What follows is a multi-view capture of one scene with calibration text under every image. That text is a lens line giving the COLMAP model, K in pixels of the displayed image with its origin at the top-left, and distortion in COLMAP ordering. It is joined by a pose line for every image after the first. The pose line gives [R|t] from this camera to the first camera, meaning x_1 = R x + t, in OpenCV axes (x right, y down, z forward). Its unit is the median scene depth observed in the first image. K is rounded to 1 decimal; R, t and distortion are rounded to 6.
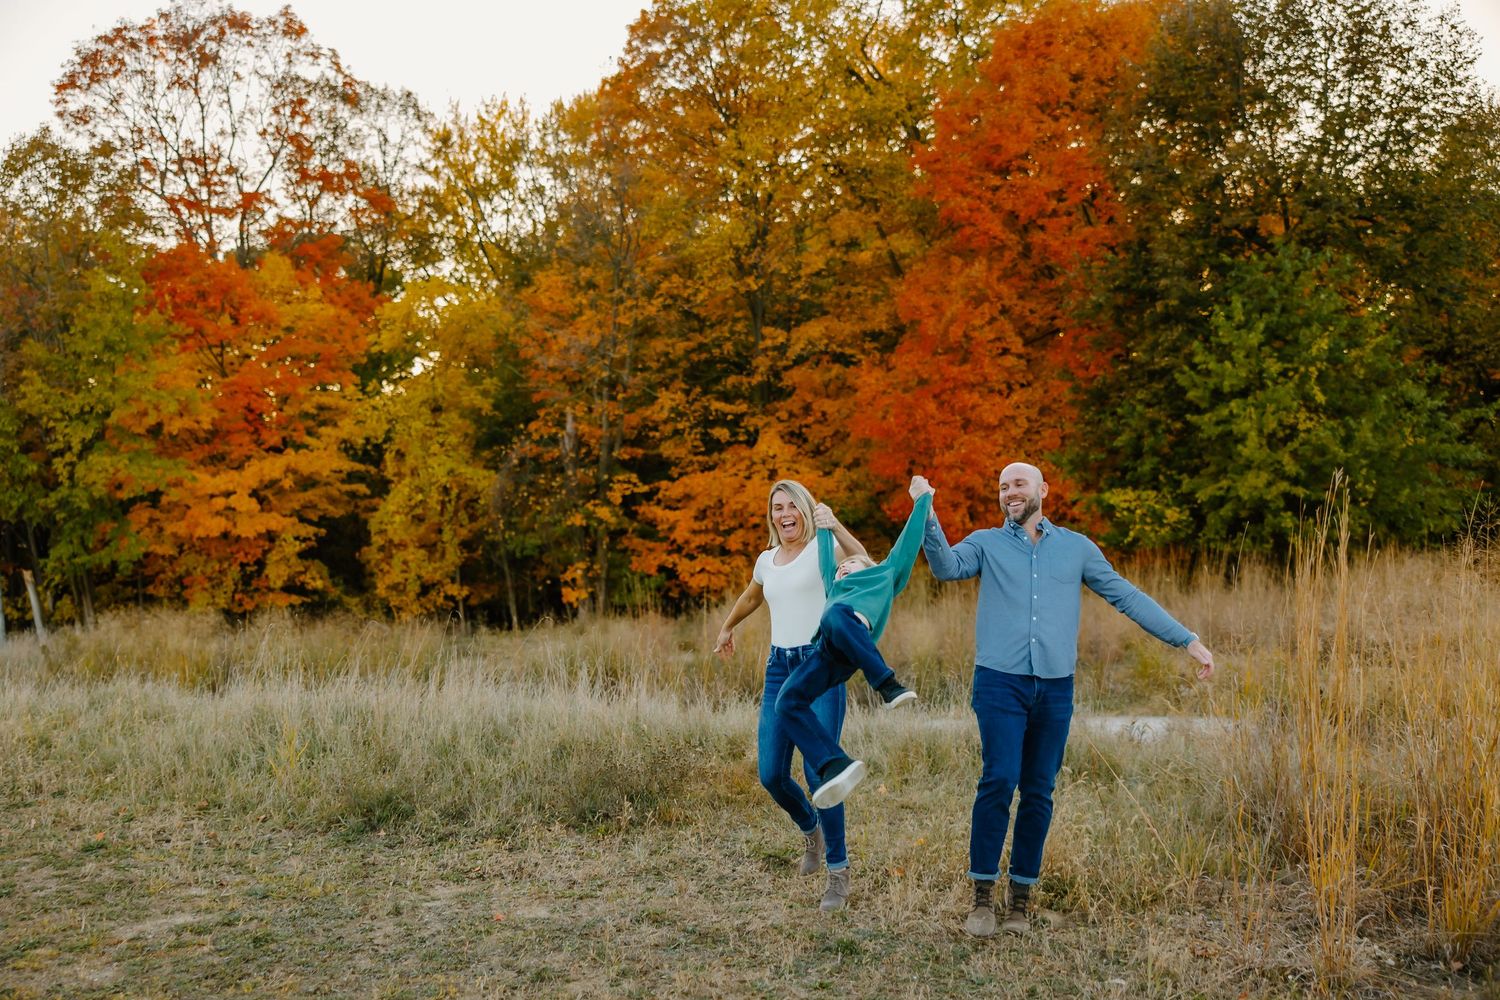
lens RADIAL K [[1569.9, 0, 737.3], [0, 1569.9, 477.0], [0, 0, 1]] dist [-0.039017, 0.000000]
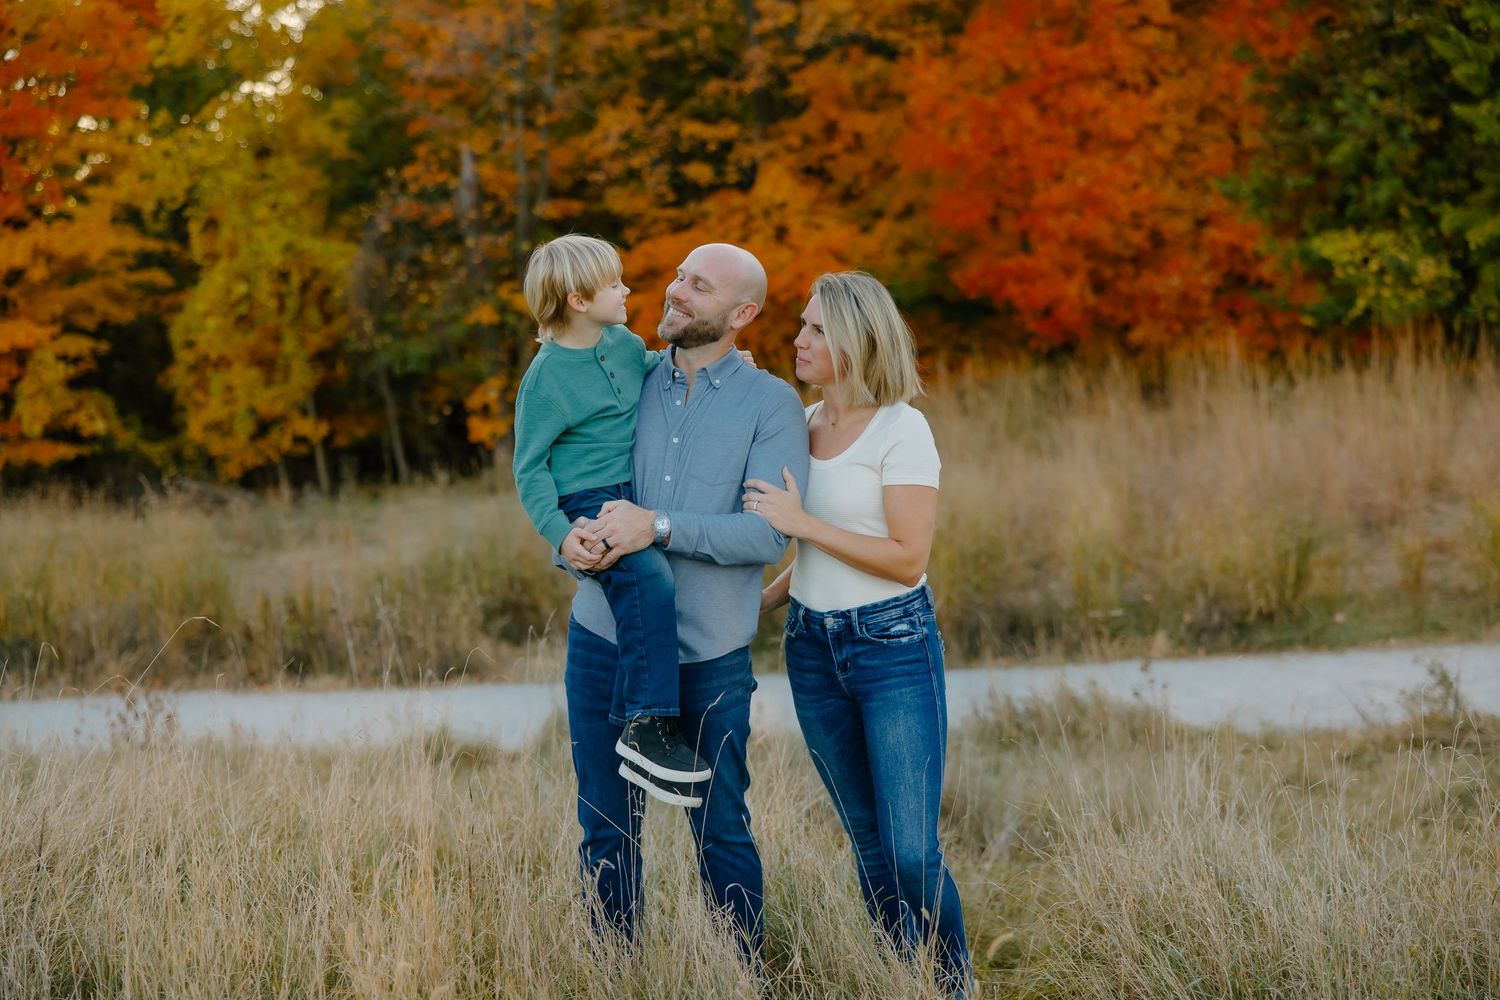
lens RADIAL K [[1993.2, 0, 754.7], [0, 1993.2, 479.8], [0, 0, 1]] dist [0.035701, 0.000000]
pose [[0.999171, -0.039290, 0.010675, -0.001294], [0.037809, 0.992680, 0.114700, 0.004667], [-0.015103, -0.114202, 0.993343, 0.165140]]
